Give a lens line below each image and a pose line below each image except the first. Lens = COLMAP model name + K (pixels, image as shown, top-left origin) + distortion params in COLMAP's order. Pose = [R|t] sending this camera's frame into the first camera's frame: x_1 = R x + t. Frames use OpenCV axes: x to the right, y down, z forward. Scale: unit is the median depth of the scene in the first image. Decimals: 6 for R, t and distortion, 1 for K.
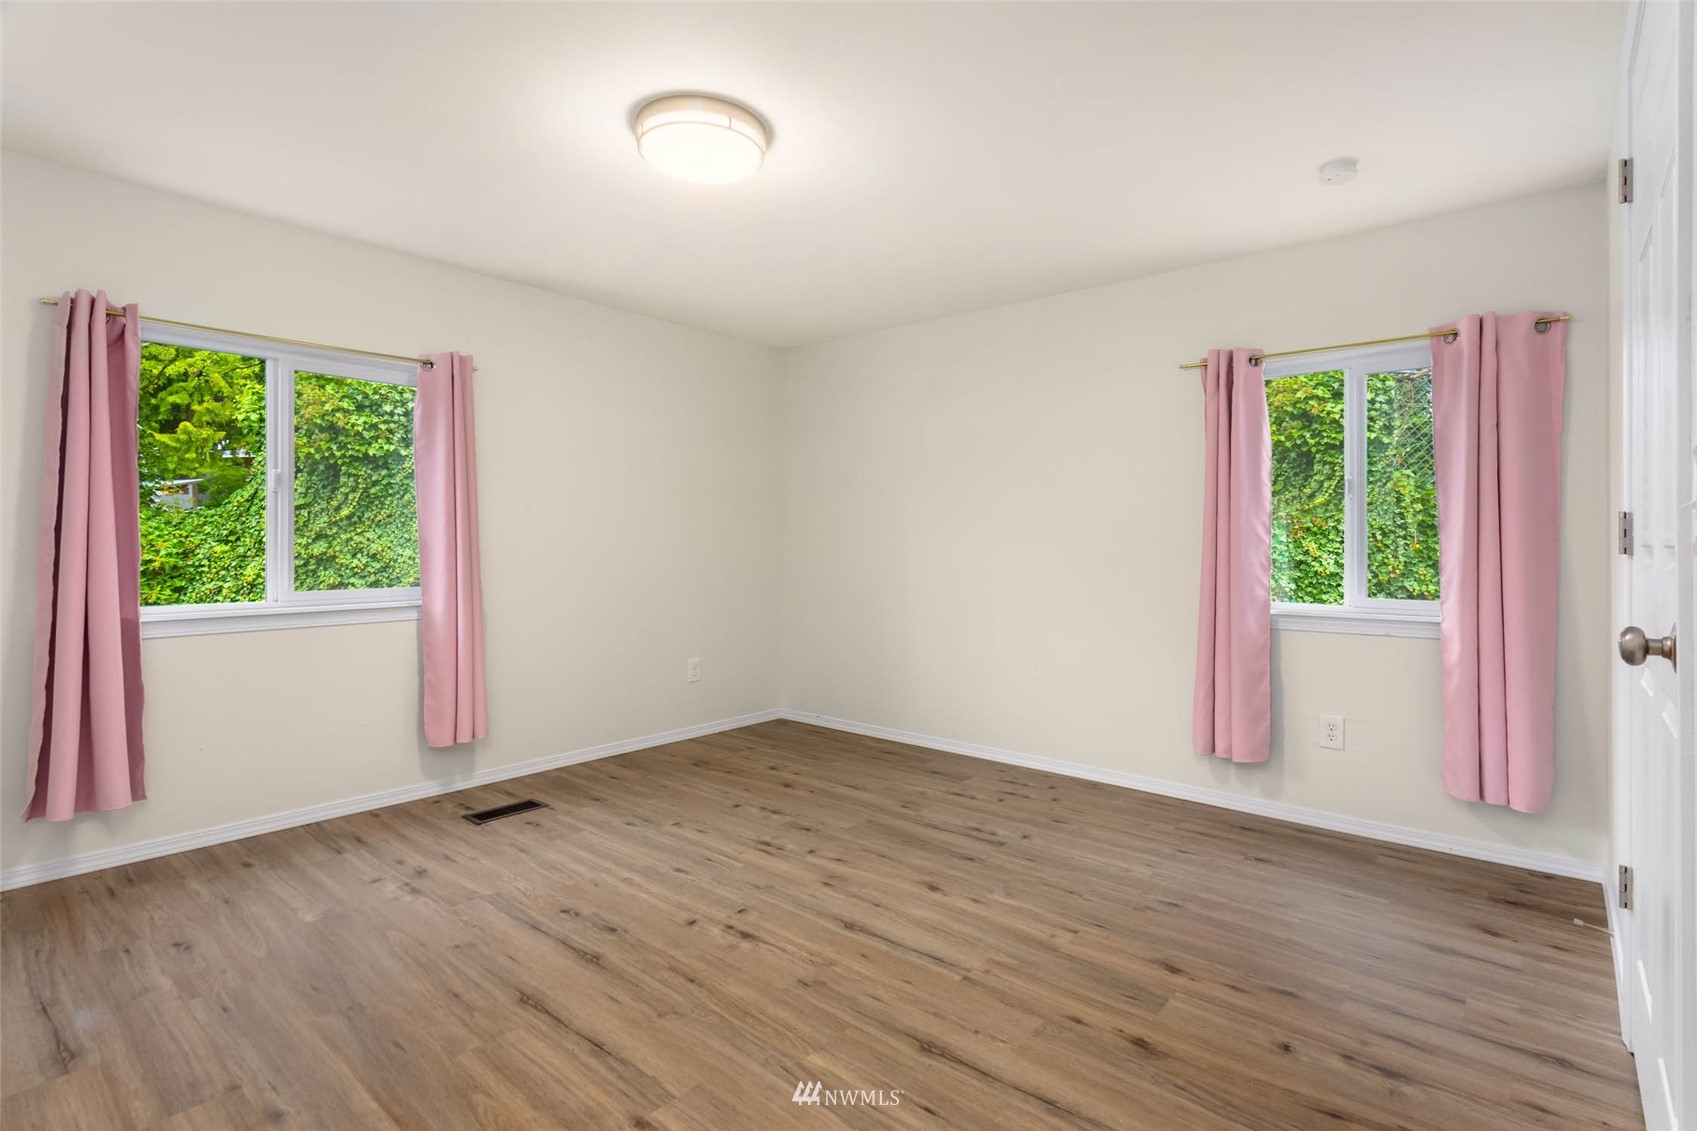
lens RADIAL K [[821.9, 0, 848.5], [0, 821.9, 565.5], [0, 0, 1]] dist [-0.000356, 0.000046]
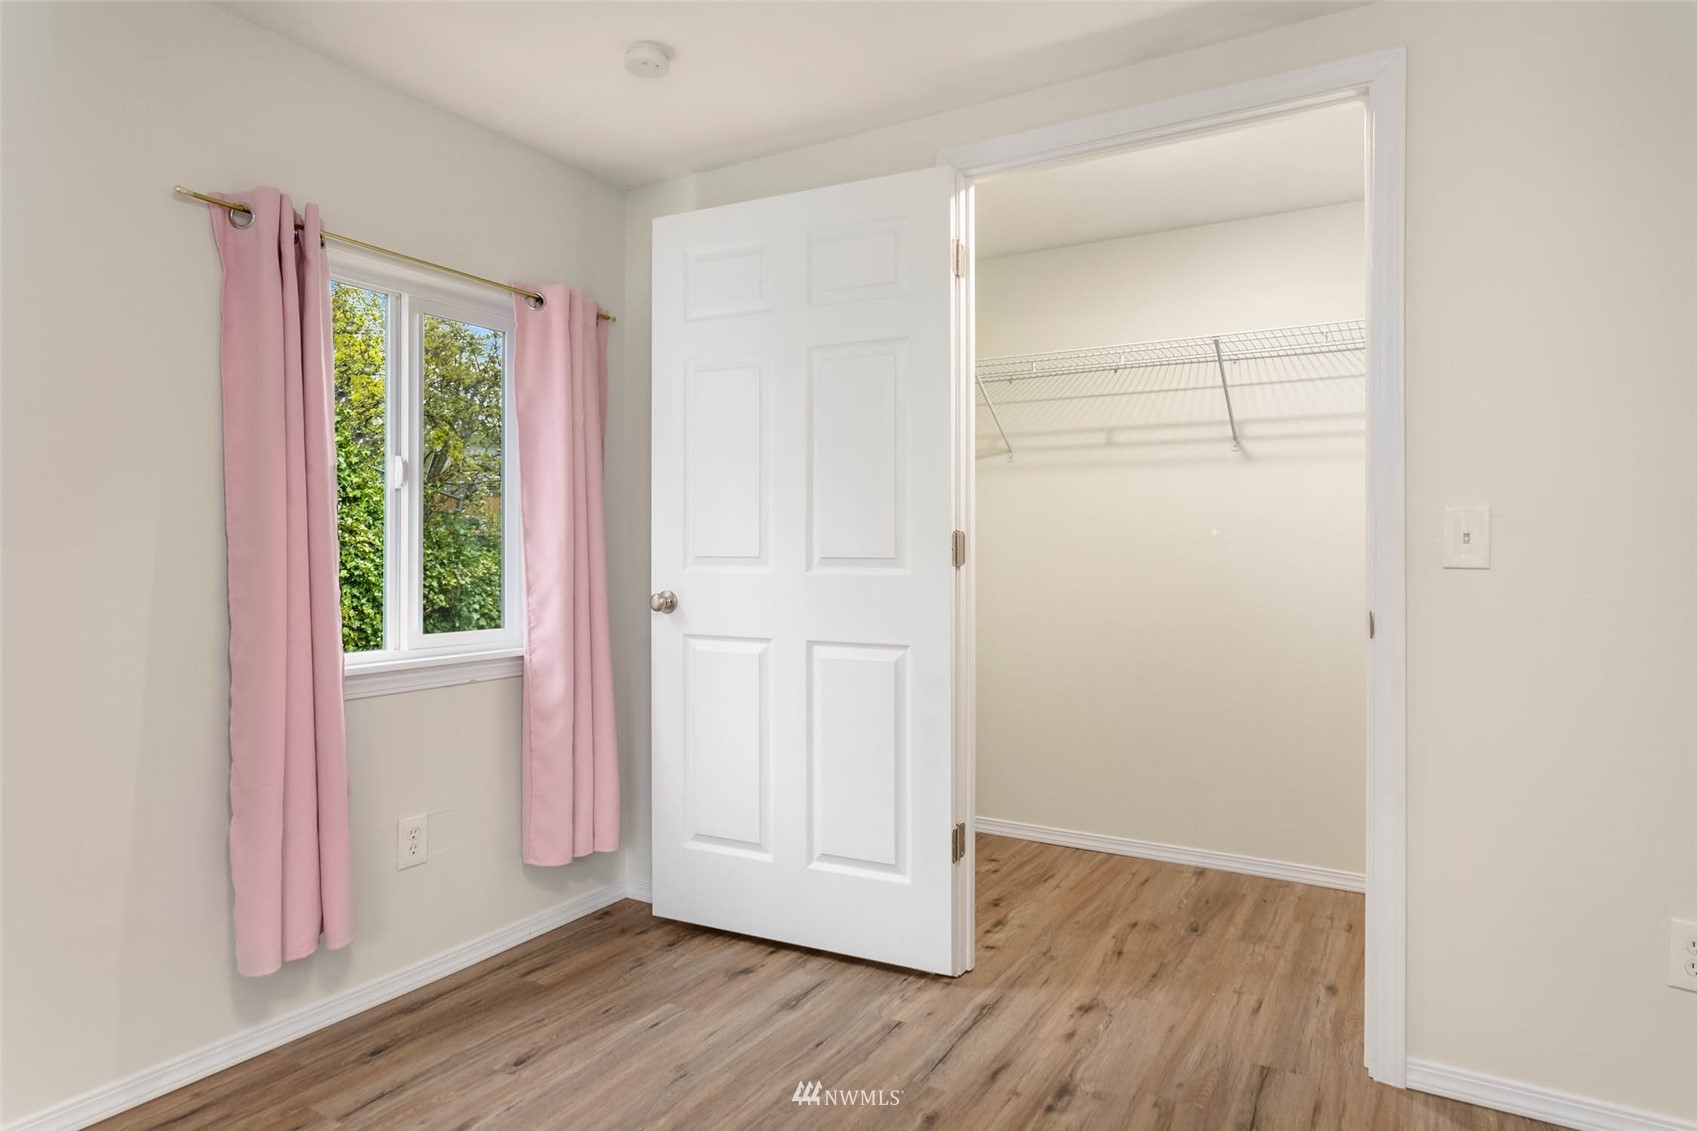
lens RADIAL K [[993.5, 0, 848.5], [0, 993.5, 565.5], [0, 0, 1]] dist [-0.000469, 0.000168]
pose [[-0.174809, -0.018294, 0.984432, -0.296931], [0.024246, 0.999444, 0.022878, -0.034307], [-0.984304, 0.027868, -0.174268, 0.913360]]
